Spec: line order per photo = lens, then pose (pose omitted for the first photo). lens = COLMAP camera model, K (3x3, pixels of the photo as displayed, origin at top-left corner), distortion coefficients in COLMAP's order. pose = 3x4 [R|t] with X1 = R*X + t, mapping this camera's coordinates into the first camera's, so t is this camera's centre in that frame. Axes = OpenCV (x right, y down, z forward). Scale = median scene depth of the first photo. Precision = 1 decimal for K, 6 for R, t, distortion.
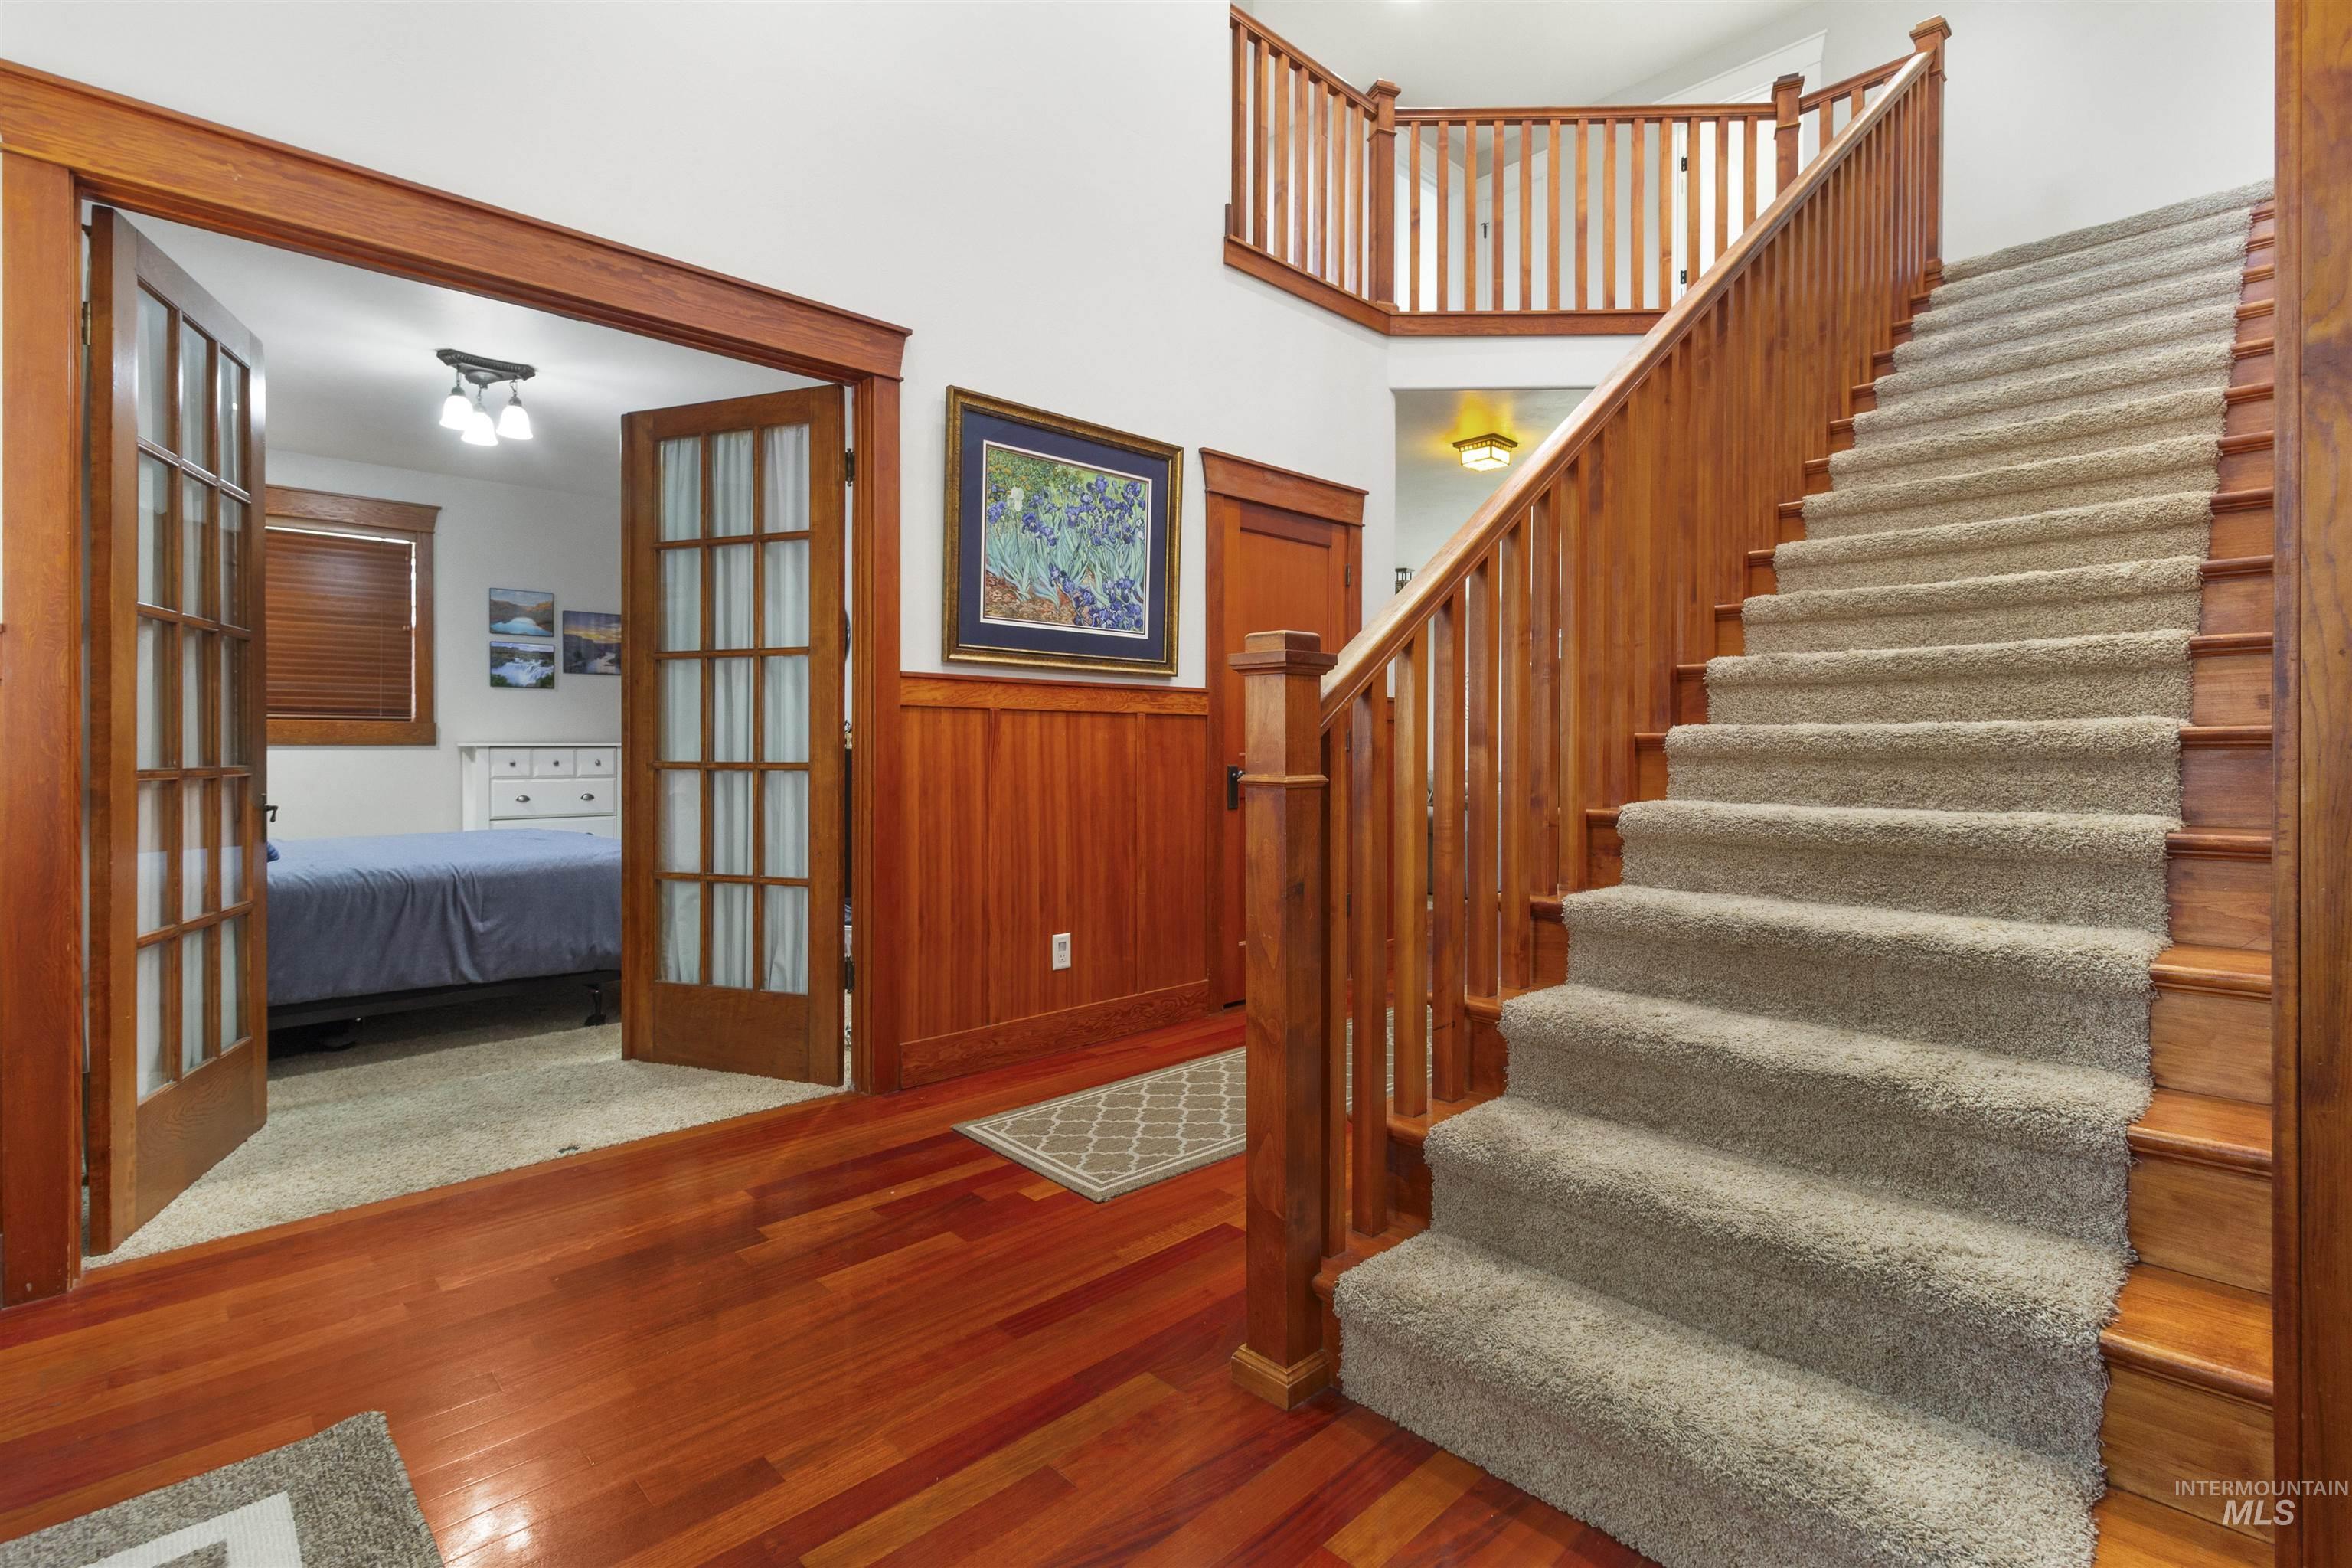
lens RADIAL K [[1090.2, 0, 1185.9], [0, 1090.2, 745.7], [0, 0, 1]] dist [0.005220, 0.000150]
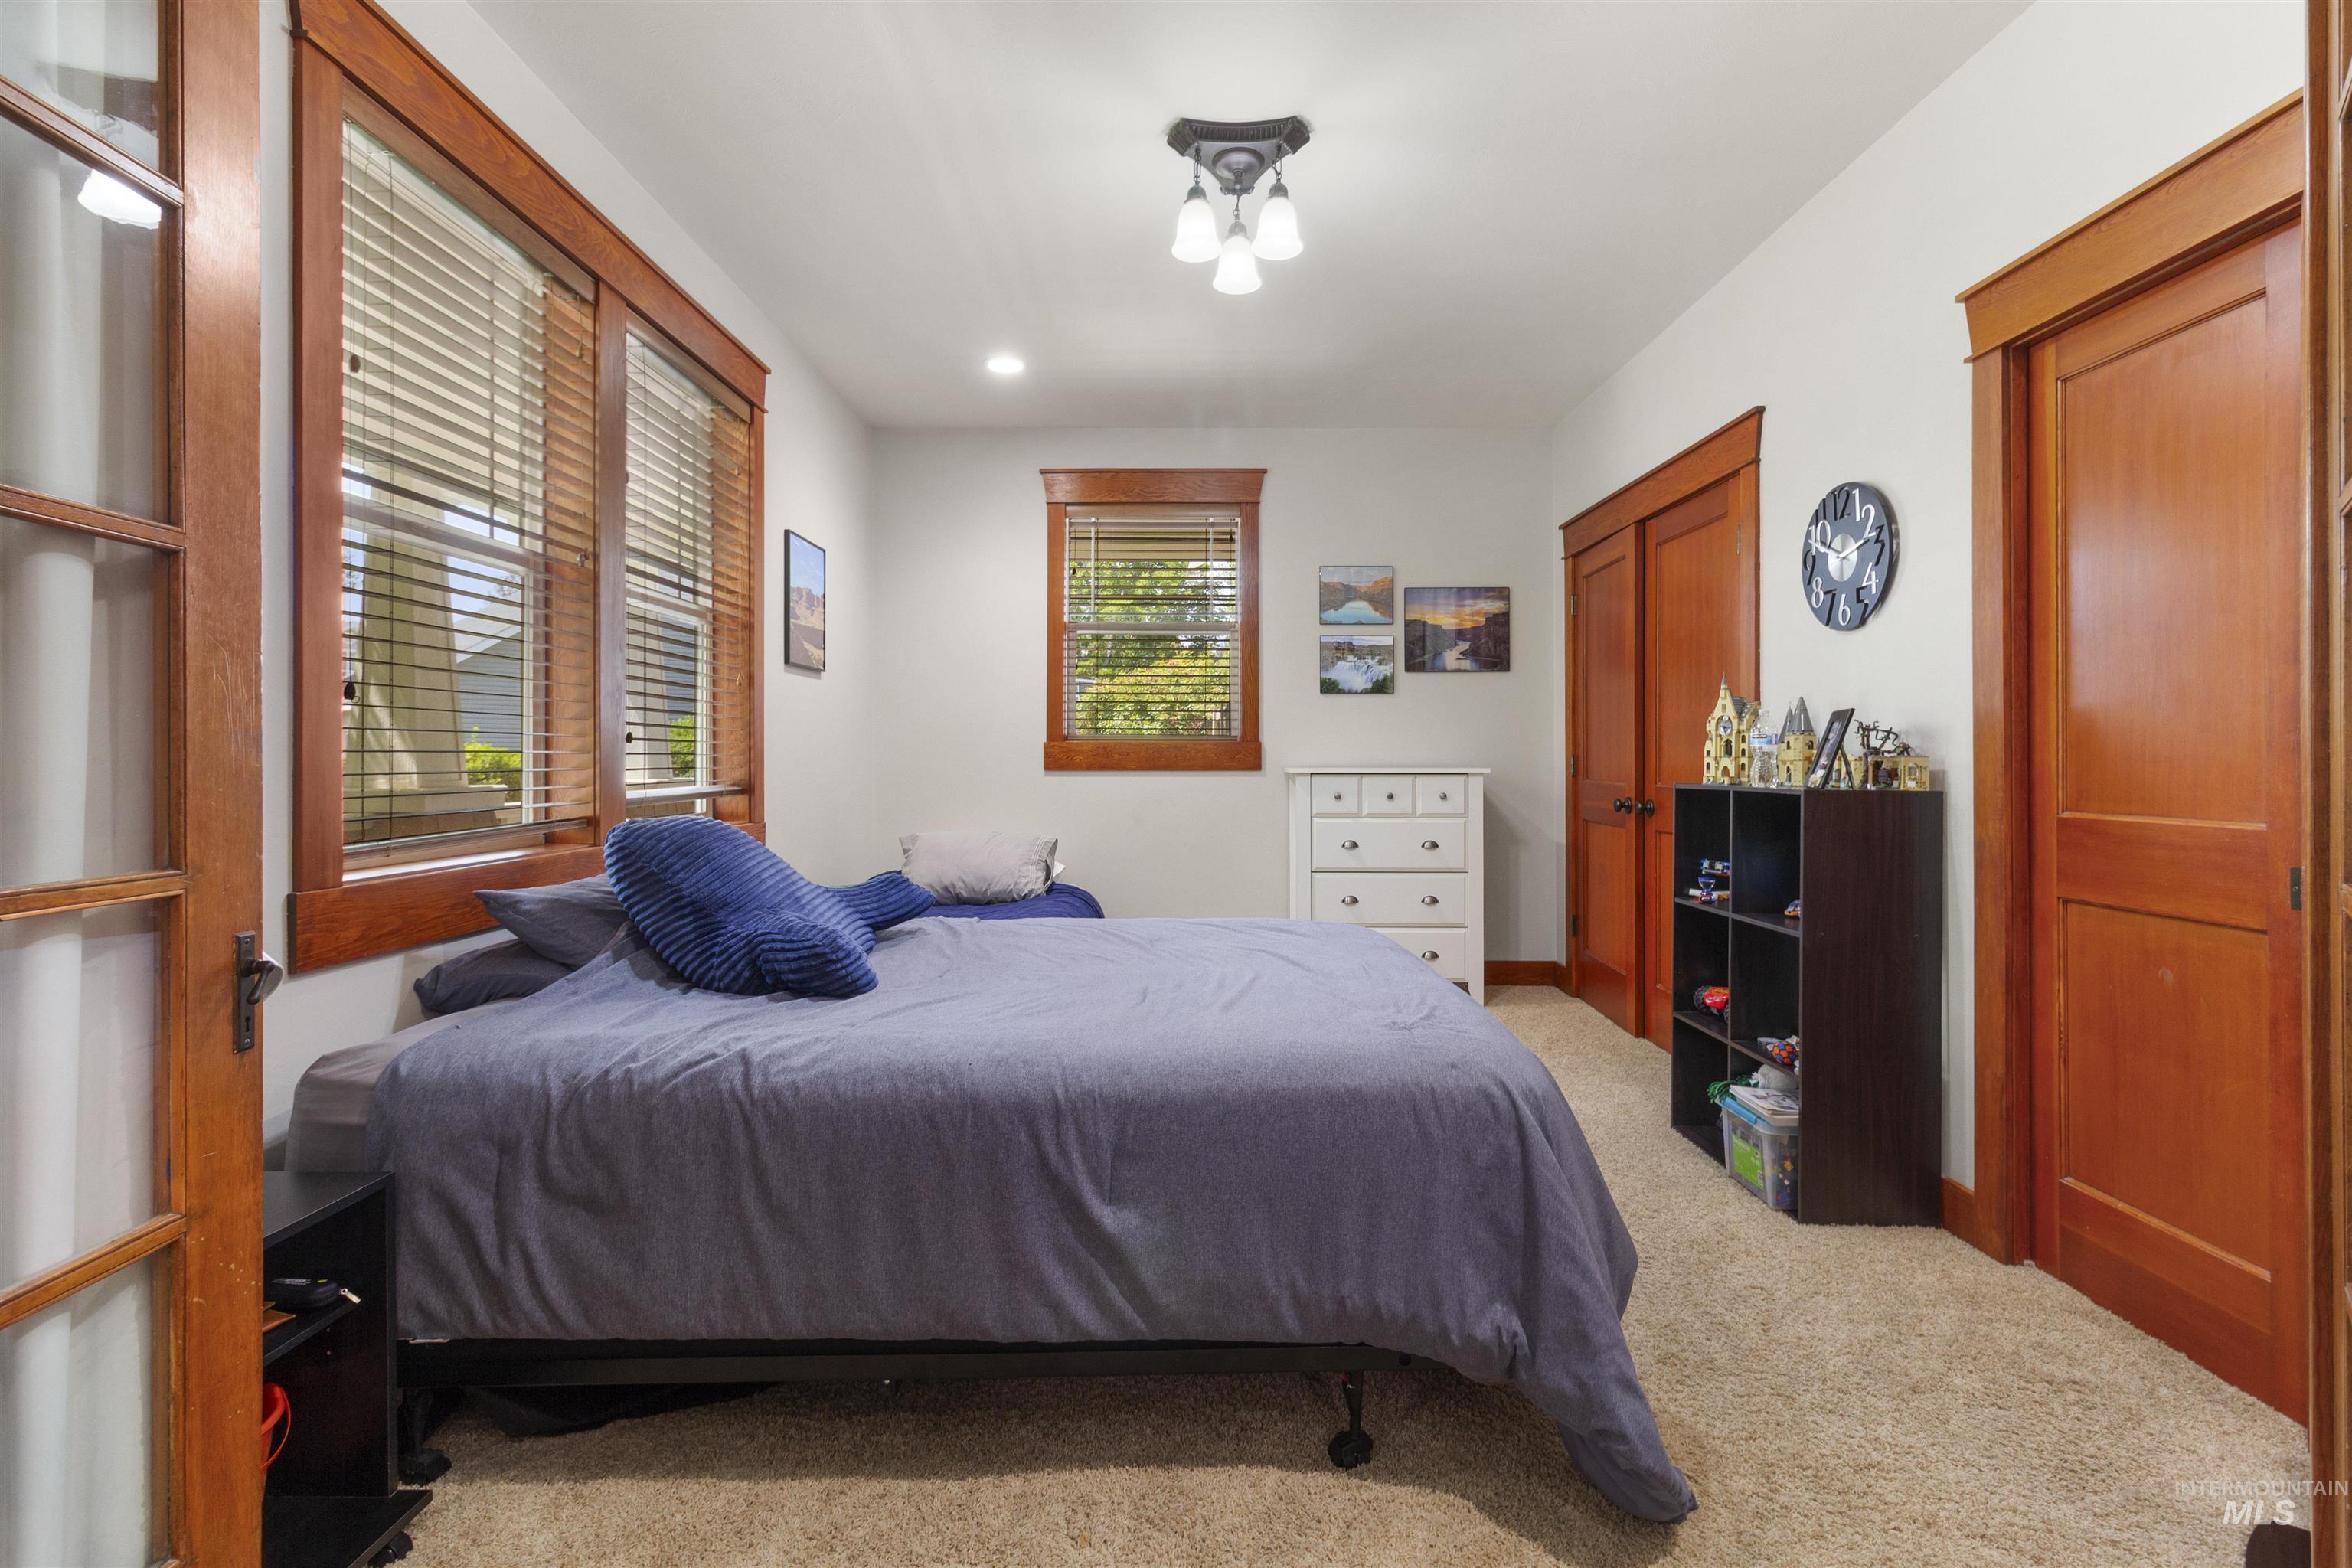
lens RADIAL K [[1090.2, 0, 1178.4], [0, 1090.2, 761.4], [0, 0, 1]] dist [0.005220, 0.000150]
pose [[0.714641, 0.003213, -0.699484, -0.170650], [0.000628, 0.999986, 0.005236, -0.010619], [0.699491, -0.004181, 0.714629, 0.380523]]
